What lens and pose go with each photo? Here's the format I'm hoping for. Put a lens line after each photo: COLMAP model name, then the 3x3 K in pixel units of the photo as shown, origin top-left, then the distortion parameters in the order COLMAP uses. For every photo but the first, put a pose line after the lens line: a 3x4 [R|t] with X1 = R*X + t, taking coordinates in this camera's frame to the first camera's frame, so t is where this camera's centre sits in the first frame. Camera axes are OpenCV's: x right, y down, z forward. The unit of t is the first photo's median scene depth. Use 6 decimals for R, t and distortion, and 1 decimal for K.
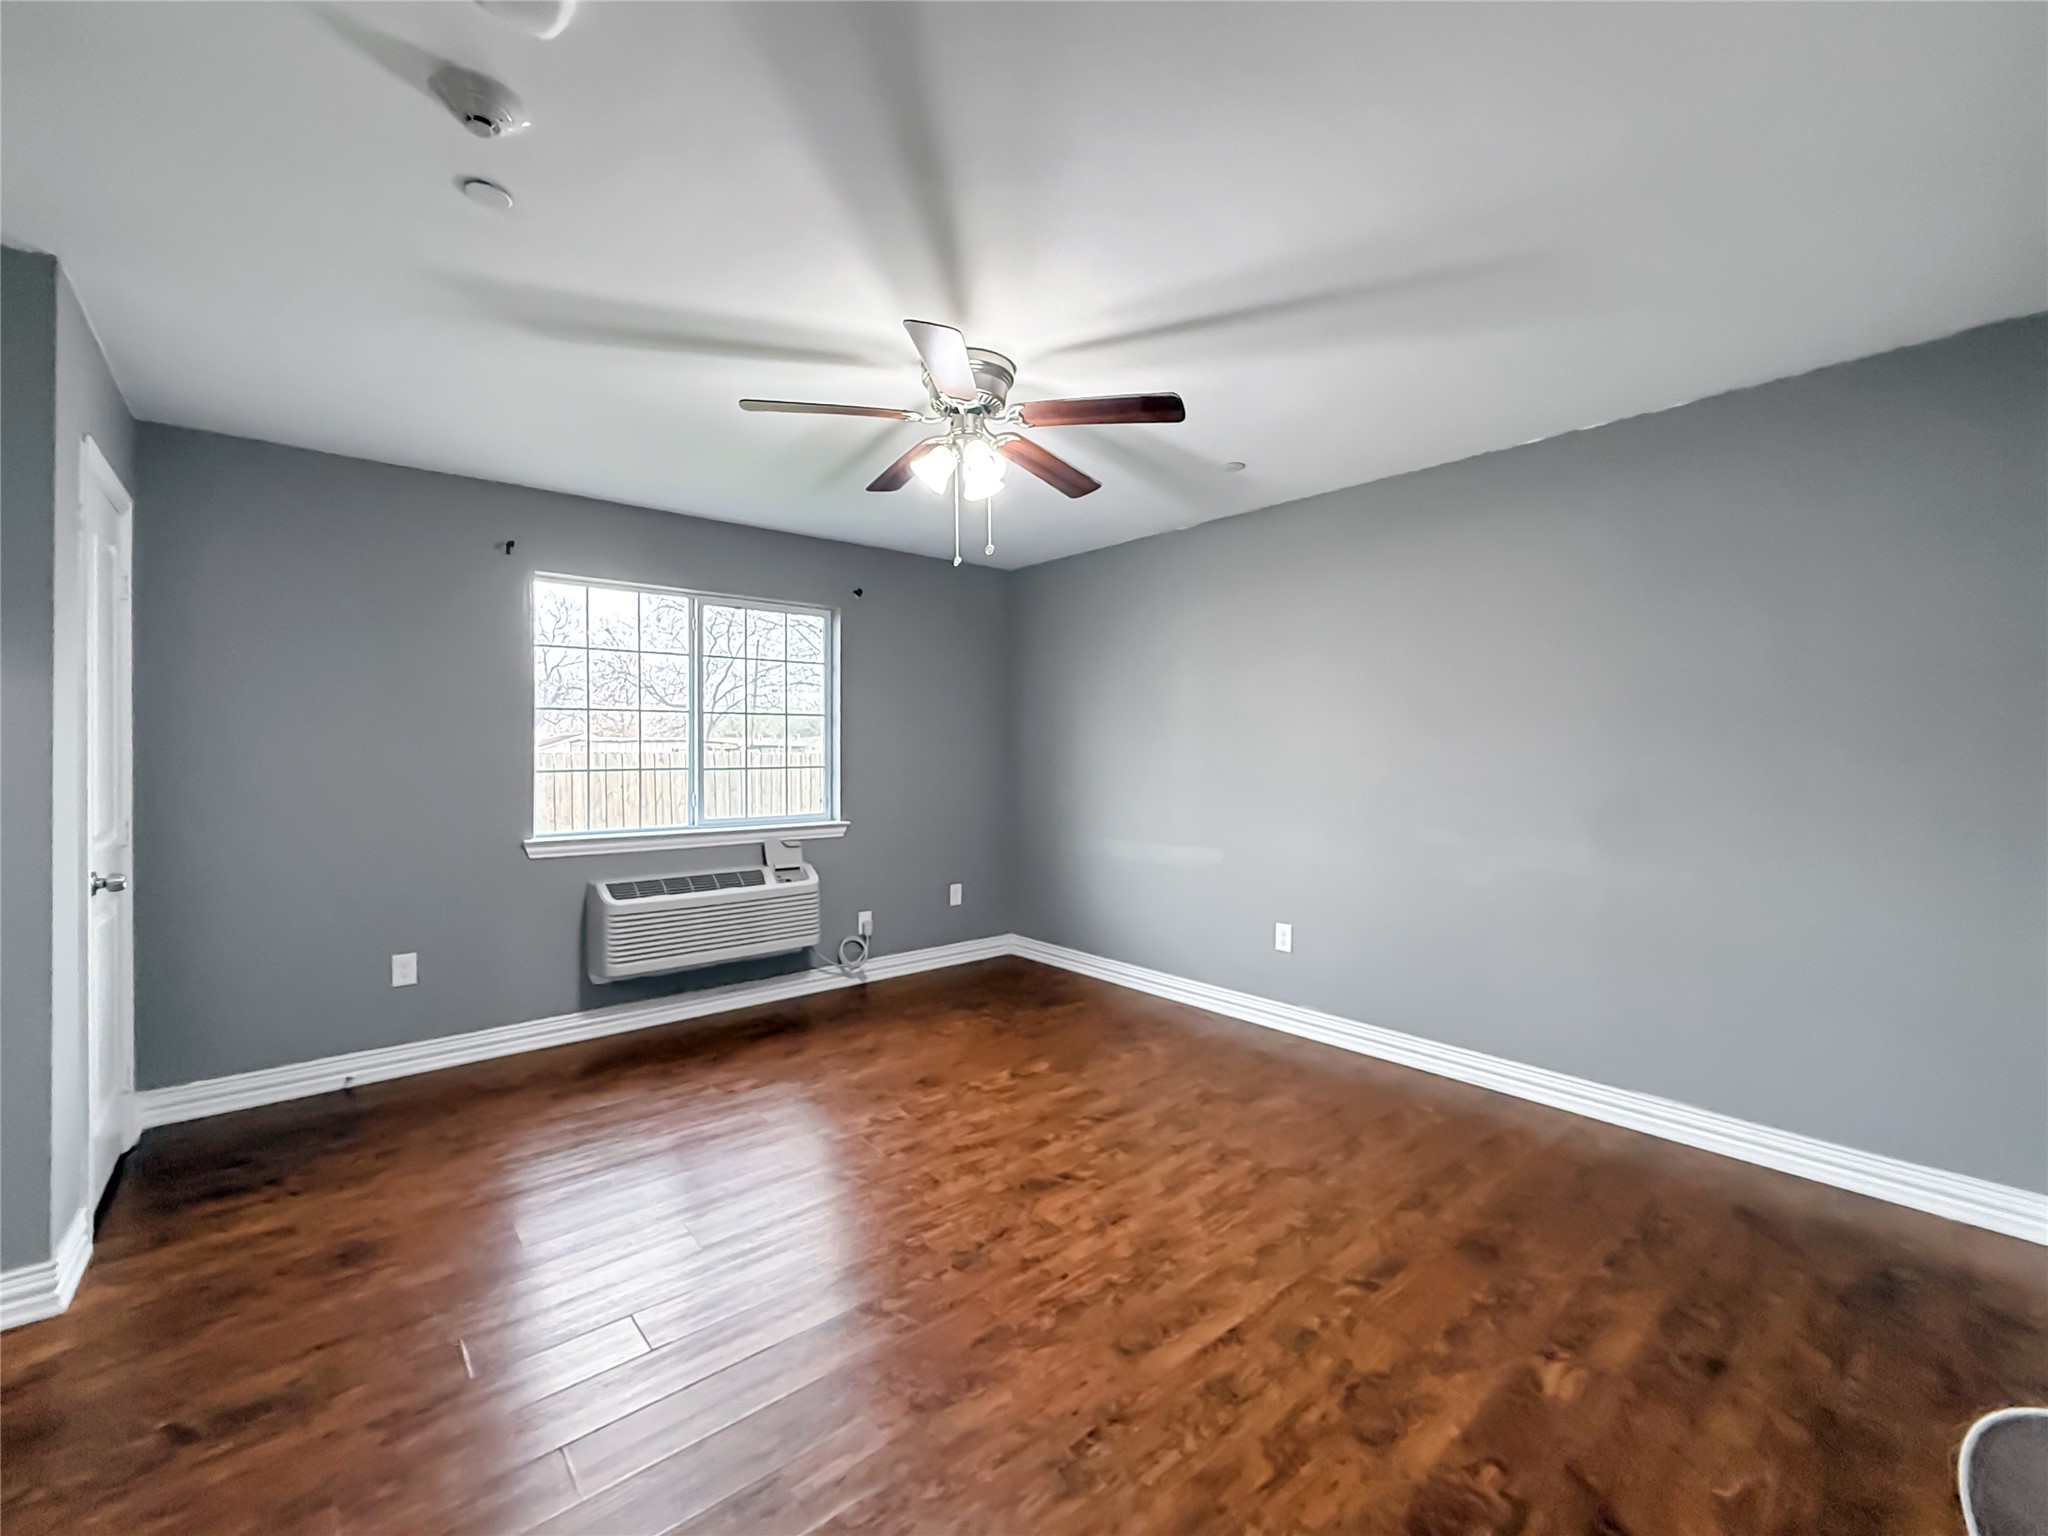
lens RADIAL K [[860.4, 0, 1013.9], [0, 860.4, 764.4], [0, 0, 1]] dist [0.001045, 0.000343]
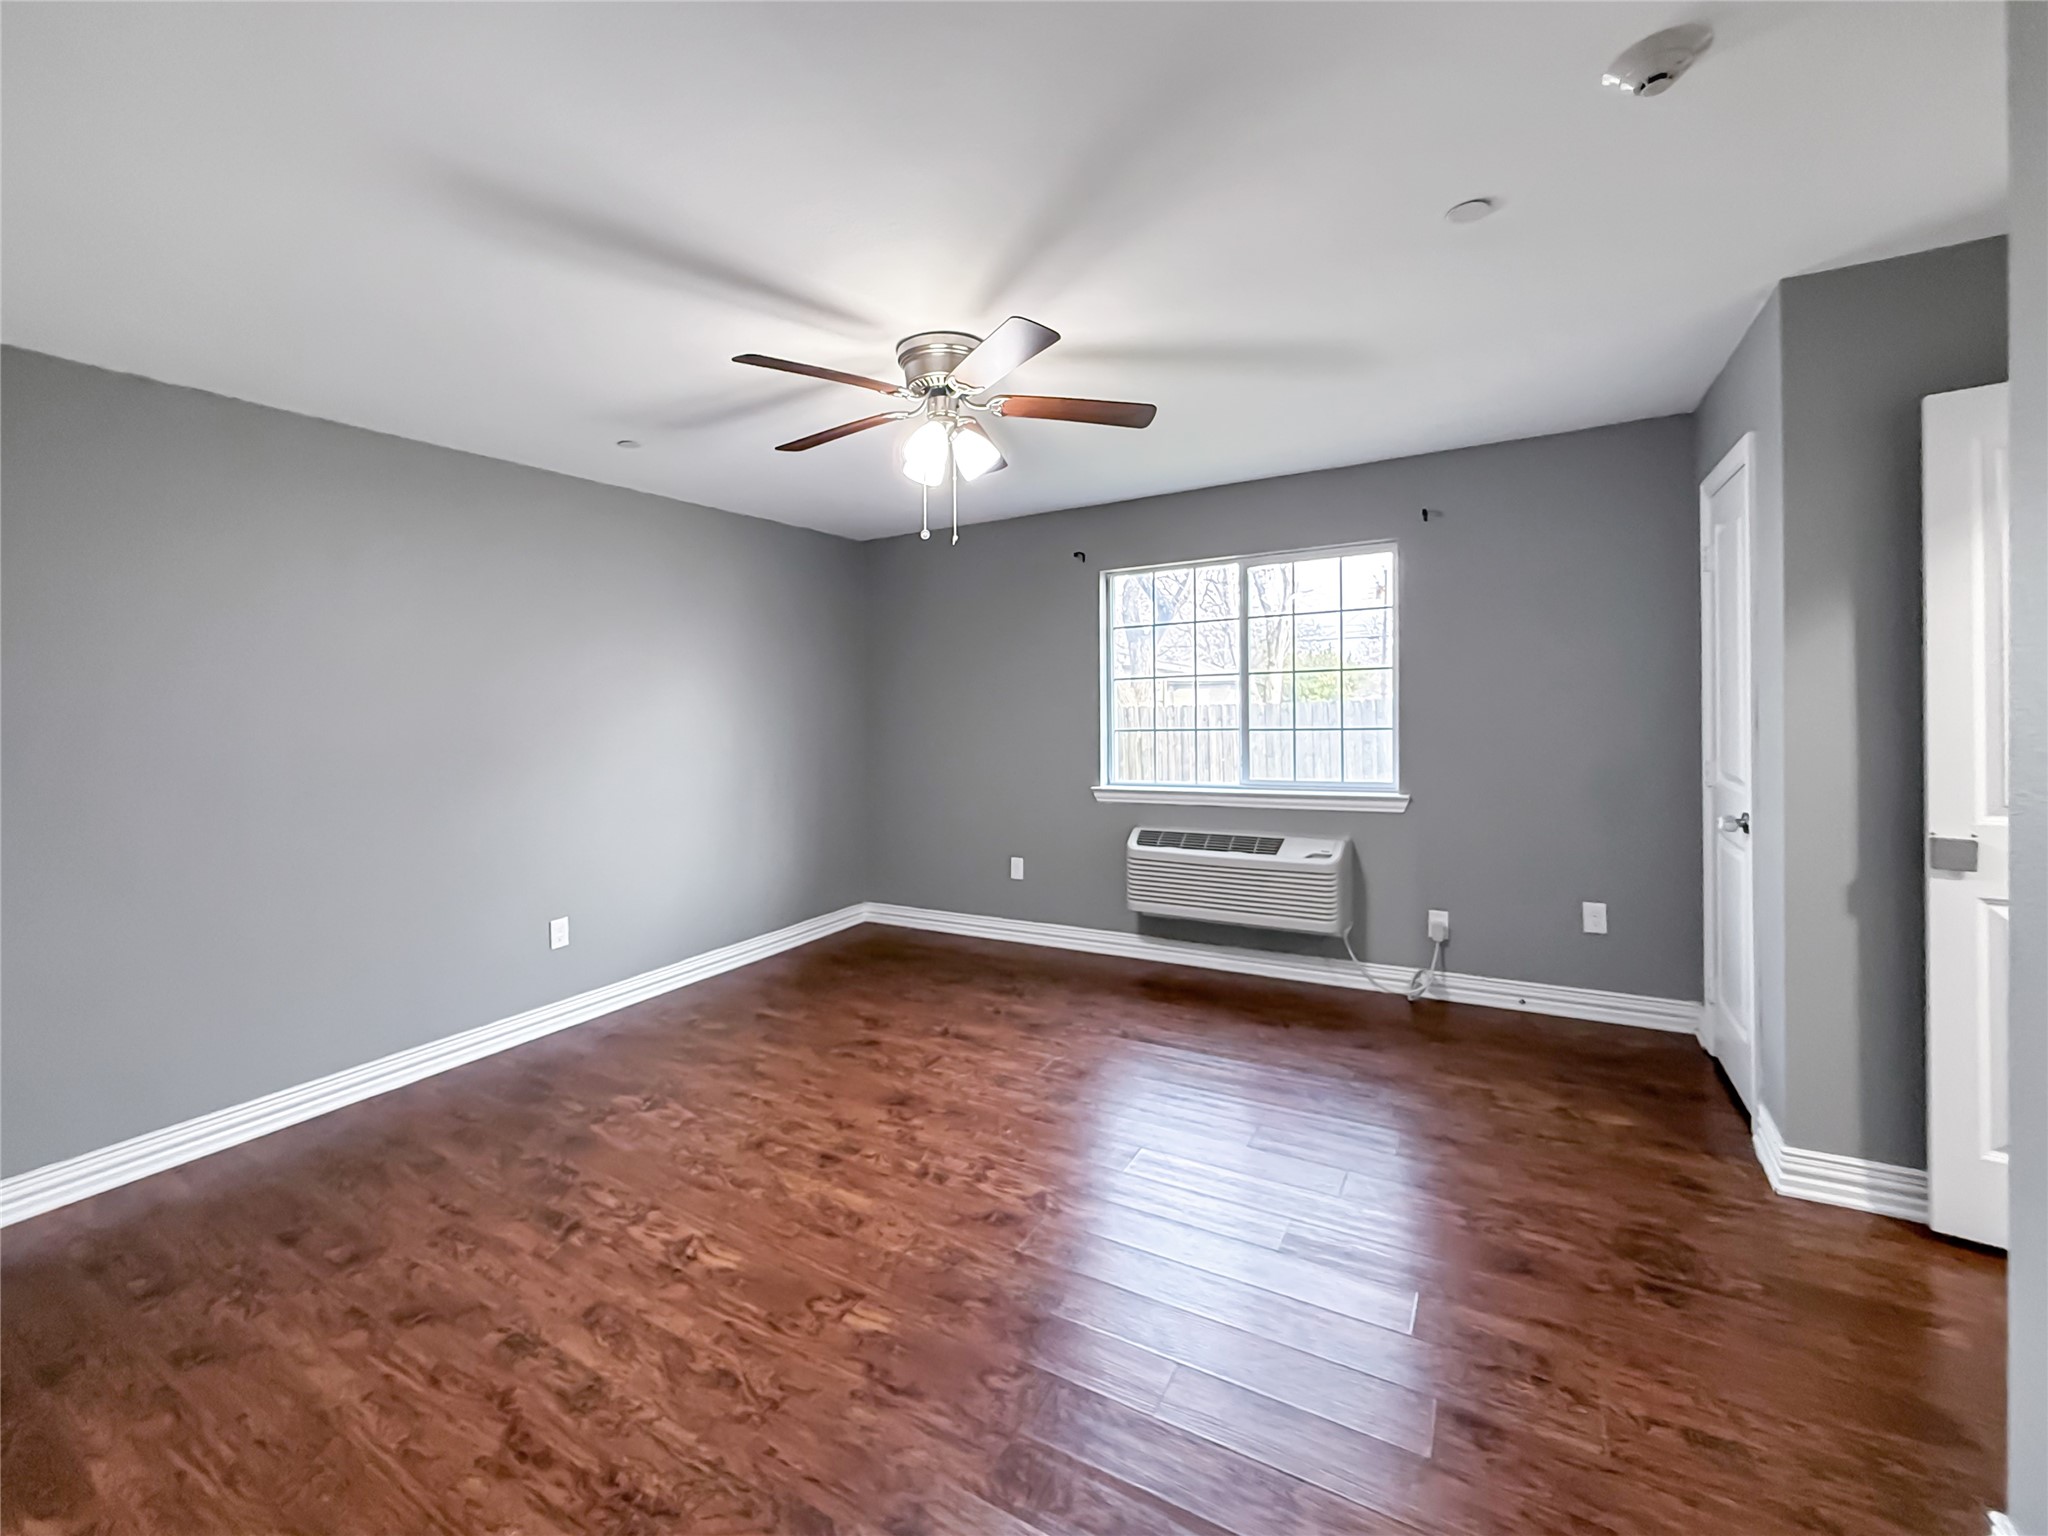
lens RADIAL K [[860.4, 0, 1027.7], [0, 860.4, 741.0], [0, 0, 1]] dist [0.001045, 0.000343]
pose [[0.336379, 0.020973, -0.941493, 0.492292], [0.004709, 0.999702, 0.023952, -0.008070], [0.941715, -0.012491, 0.336180, 0.413605]]
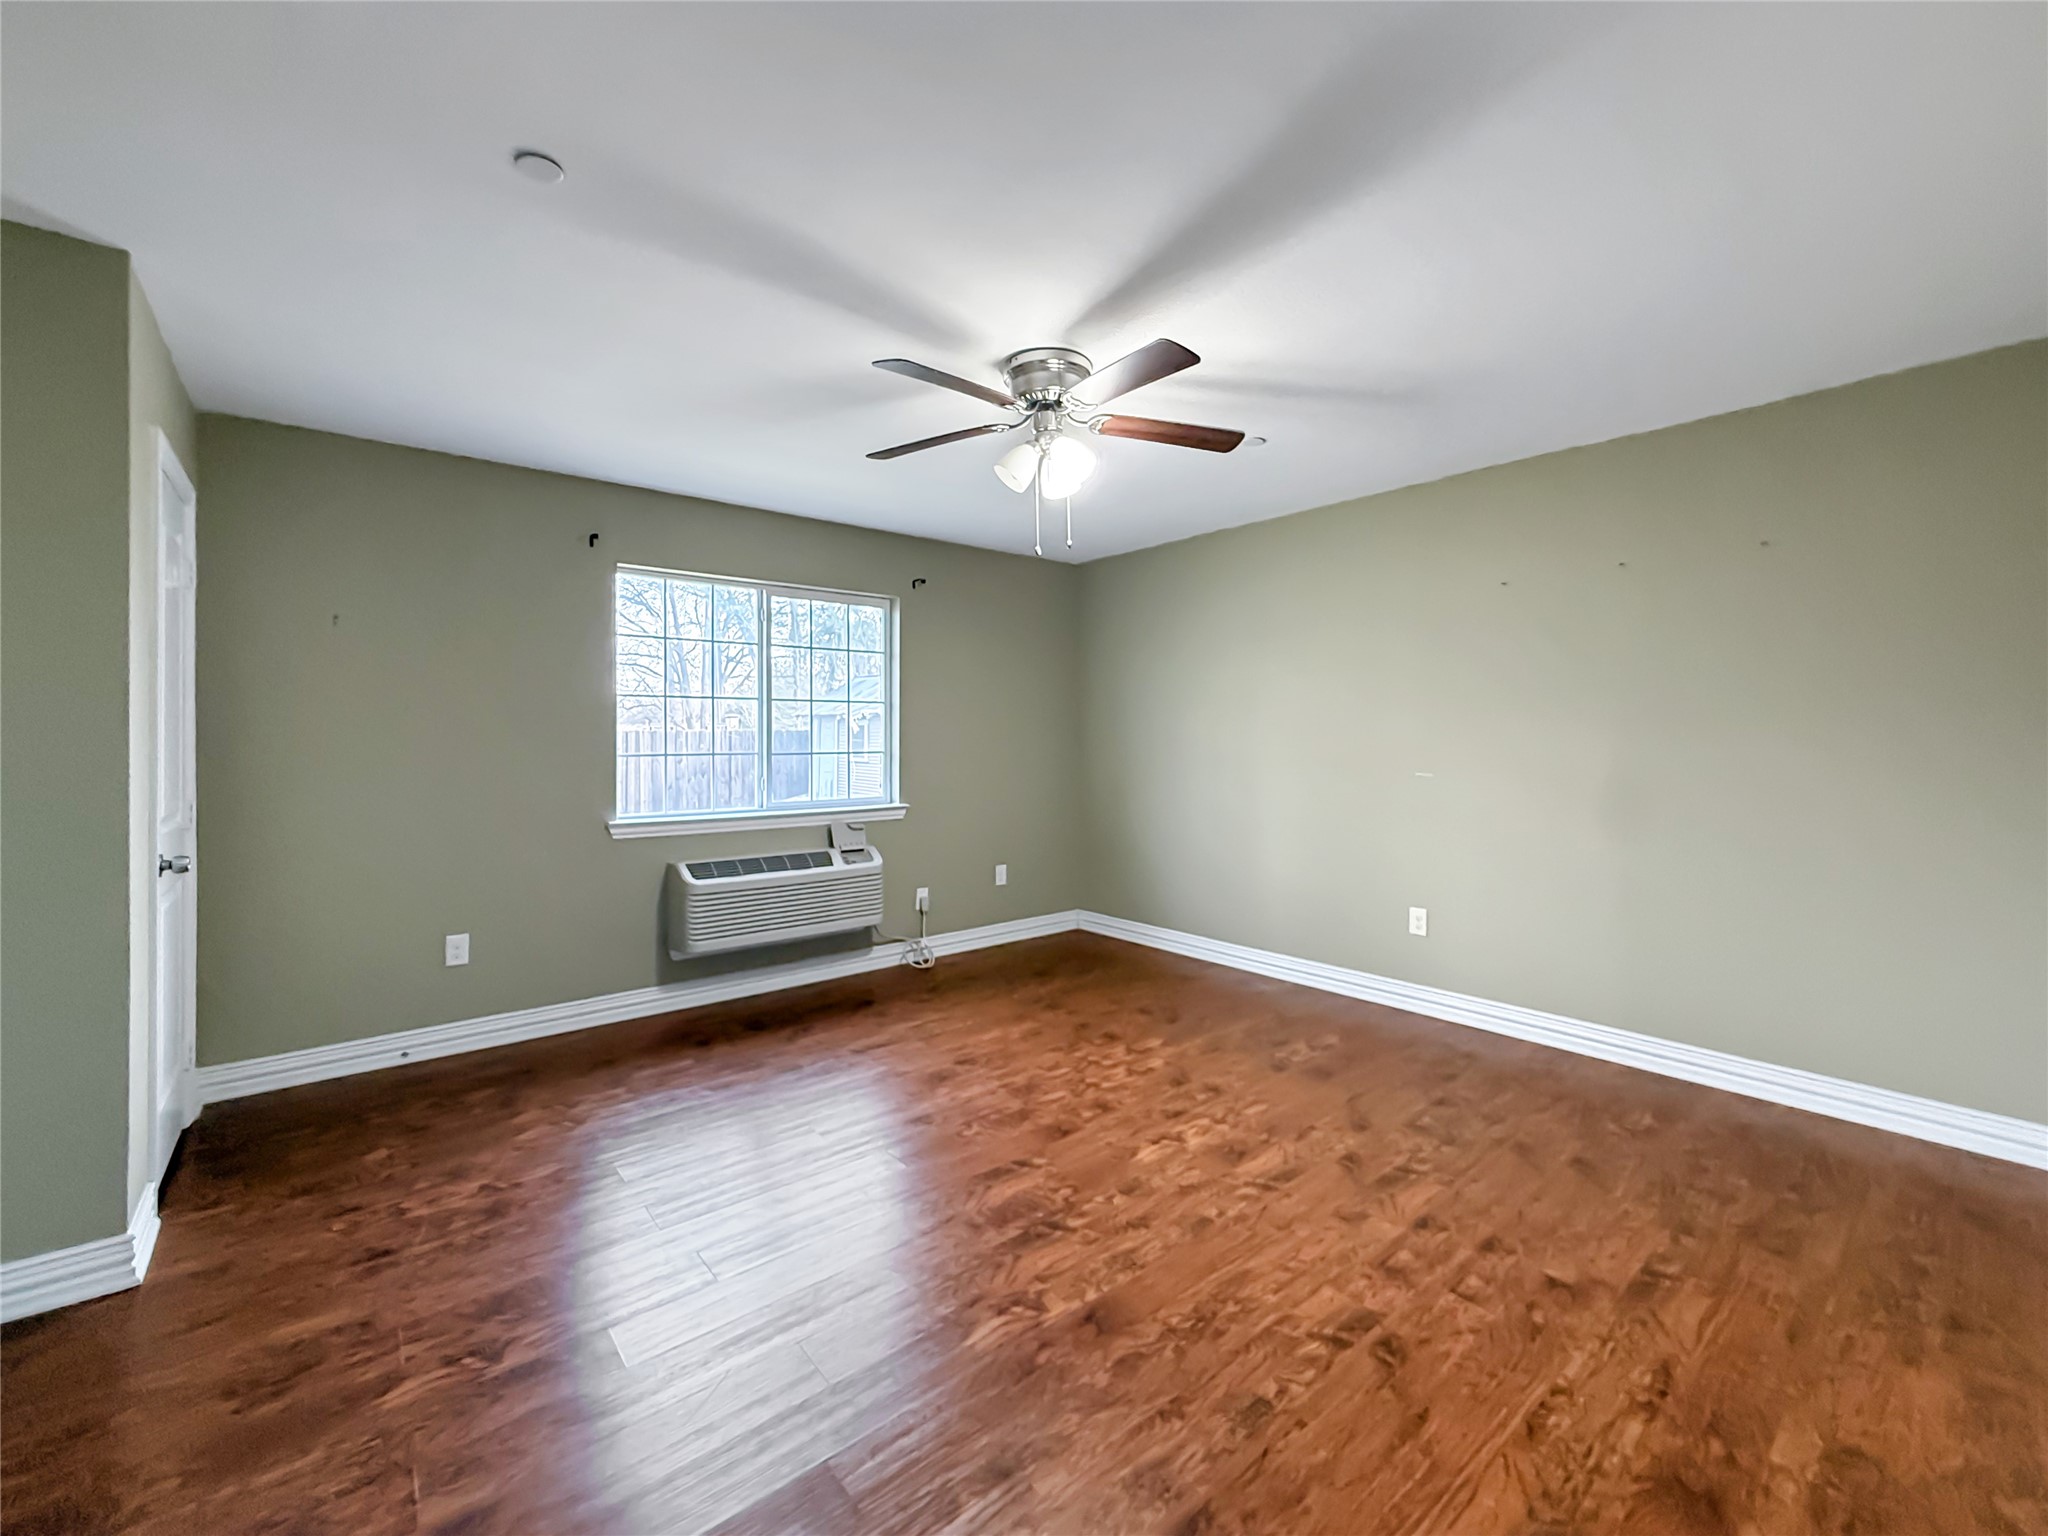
lens RADIAL K [[860.4, 0, 1029.9], [0, 860.4, 750.6], [0, 0, 1]] dist [0.001045, 0.000343]
pose [[0.999887, 0.001980, 0.014896, -0.064666], [-0.001982, 0.999998, 0.000100, 0.000717], [-0.014896, -0.000129, 0.999889, -0.040767]]
